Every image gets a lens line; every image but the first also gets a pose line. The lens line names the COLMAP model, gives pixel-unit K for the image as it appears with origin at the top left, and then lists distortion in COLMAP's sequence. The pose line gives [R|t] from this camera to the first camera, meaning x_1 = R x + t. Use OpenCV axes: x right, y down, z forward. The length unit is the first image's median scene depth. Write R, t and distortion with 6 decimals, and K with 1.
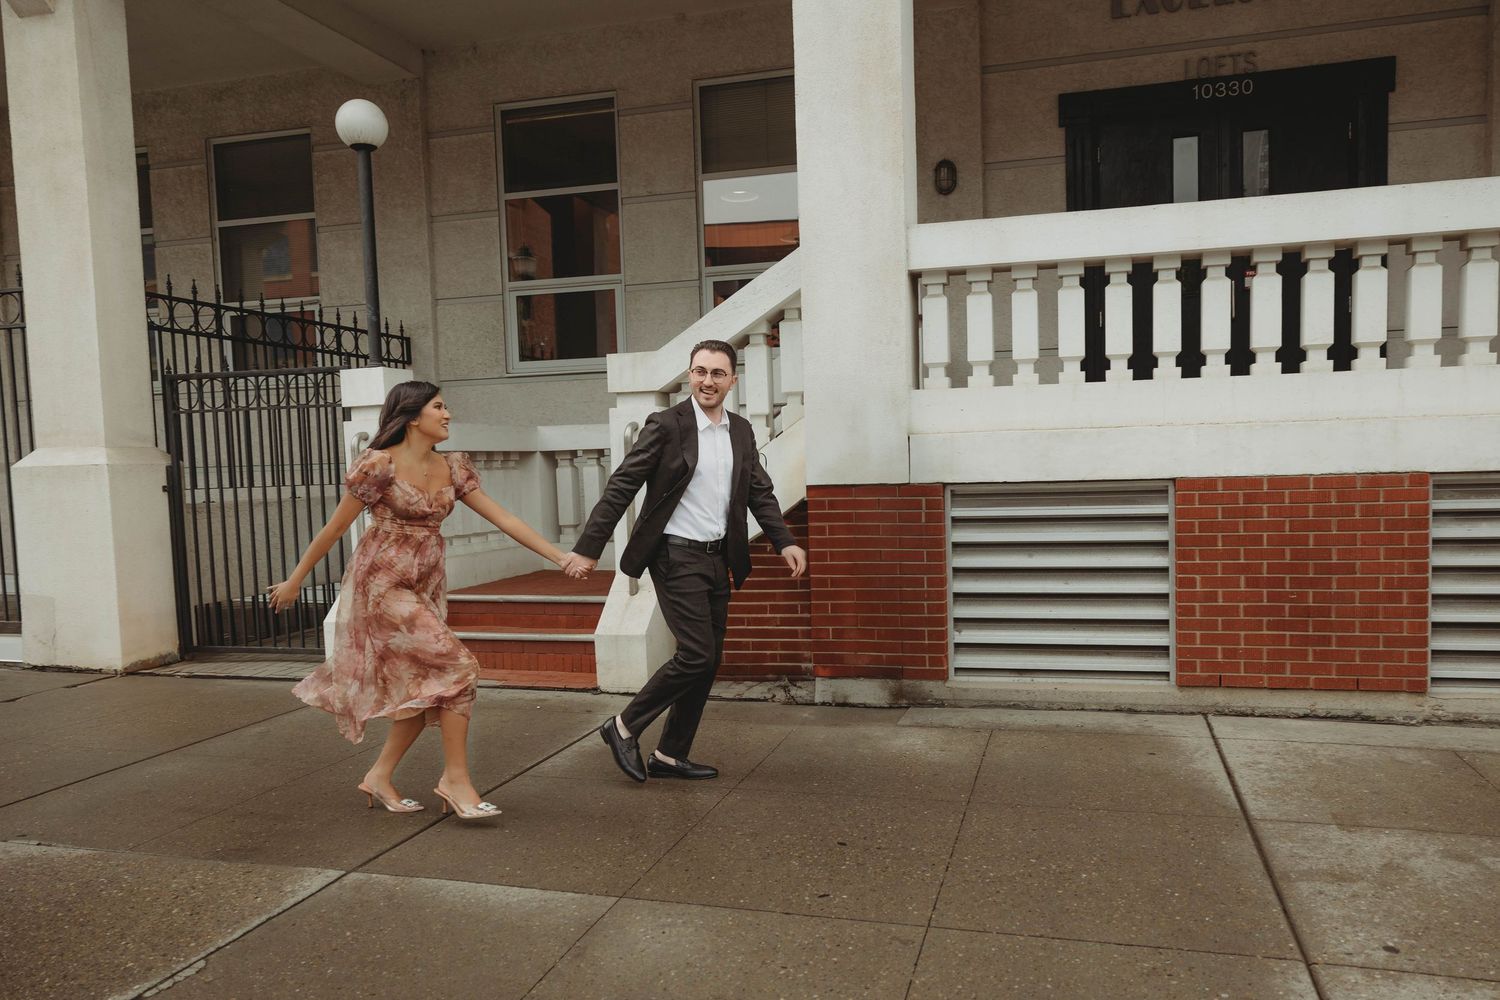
lens RADIAL K [[1188.3, 0, 797.5], [0, 1188.3, 546.1], [0, 0, 1]] dist [0.003015, -0.009371]
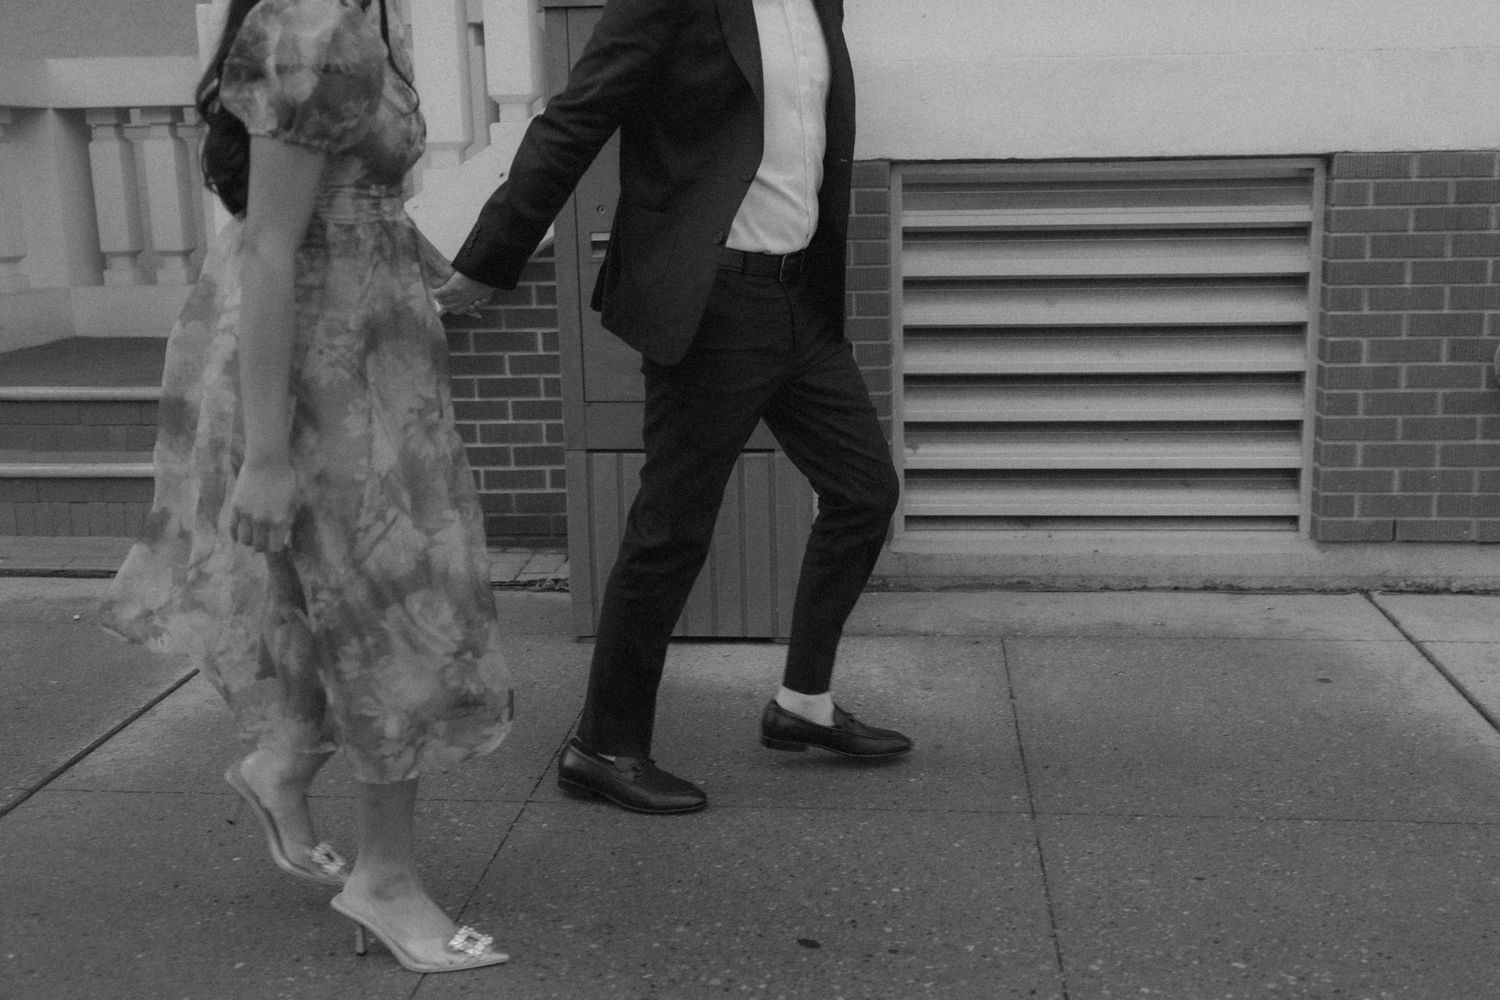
lens RADIAL K [[1559.7, 0, 750.0], [0, 1559.7, 500.0], [0, 0, 1]] dist [-0.001022, 0.004783]
pose [[0.981332, -0.026428, 0.190498, -0.068827], [0.002404, 0.992122, 0.125255, 0.007727], [-0.192307, -0.122458, 0.973664, 0.335876]]
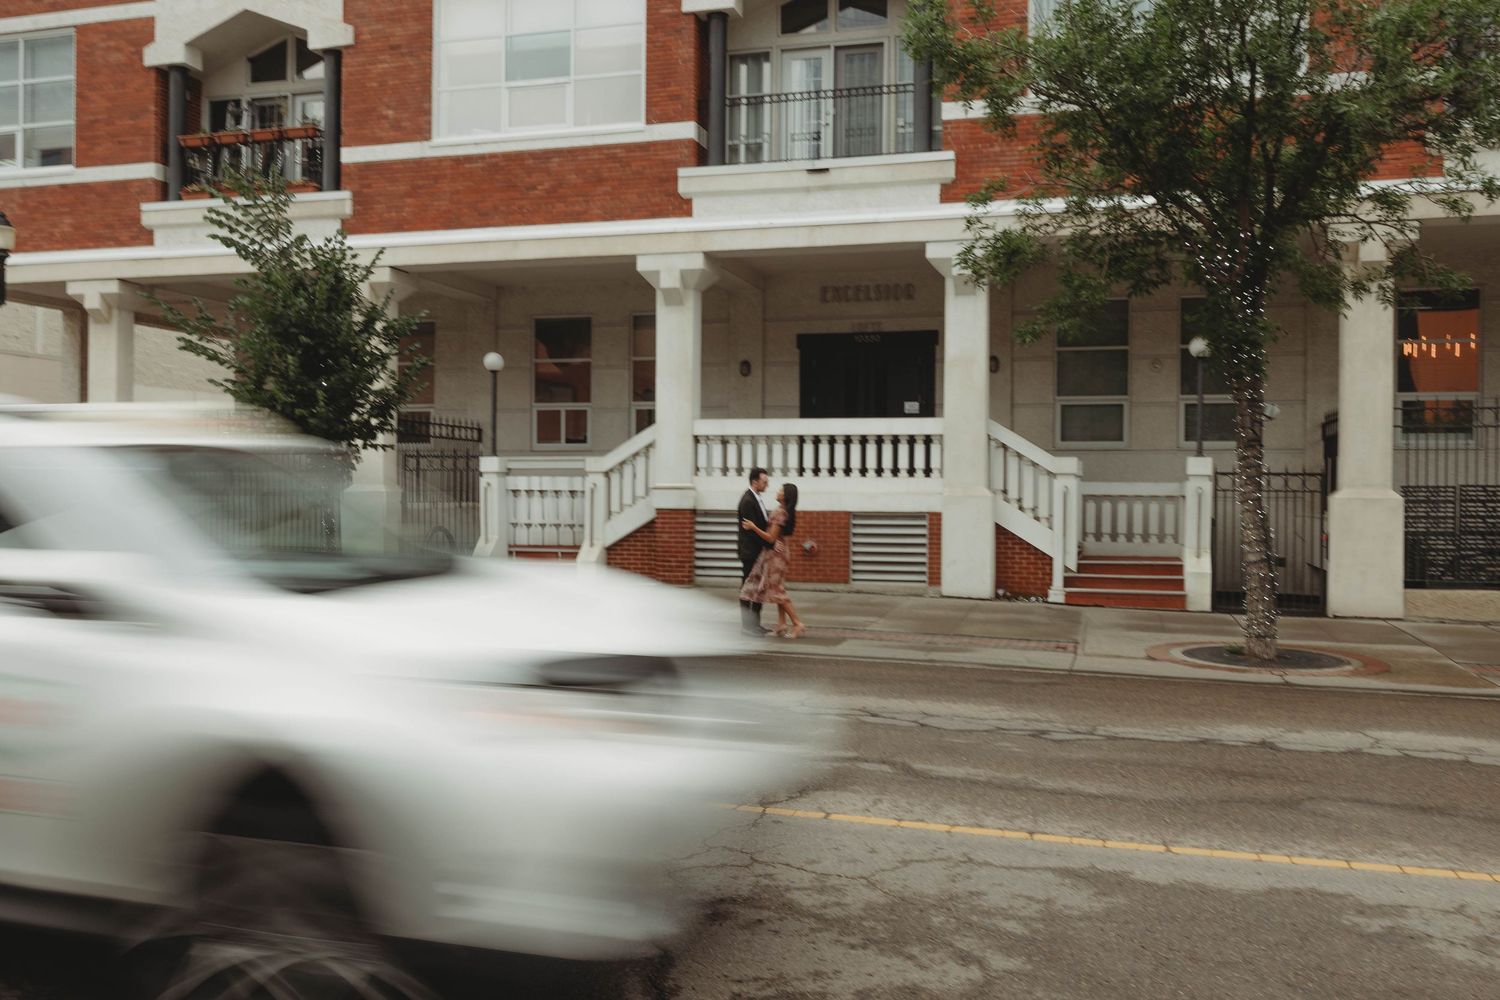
lens RADIAL K [[1205.2, 0, 750.0], [0, 1205.2, 500.0], [0, 0, 1]] dist [-0.000304, -0.000088]
pose [[0.999280, 0.037819, -0.003056, 0.288178], [-0.037939, 0.997032, -0.066990, 0.132982], [0.000514, 0.067057, 0.997749, -2.206509]]
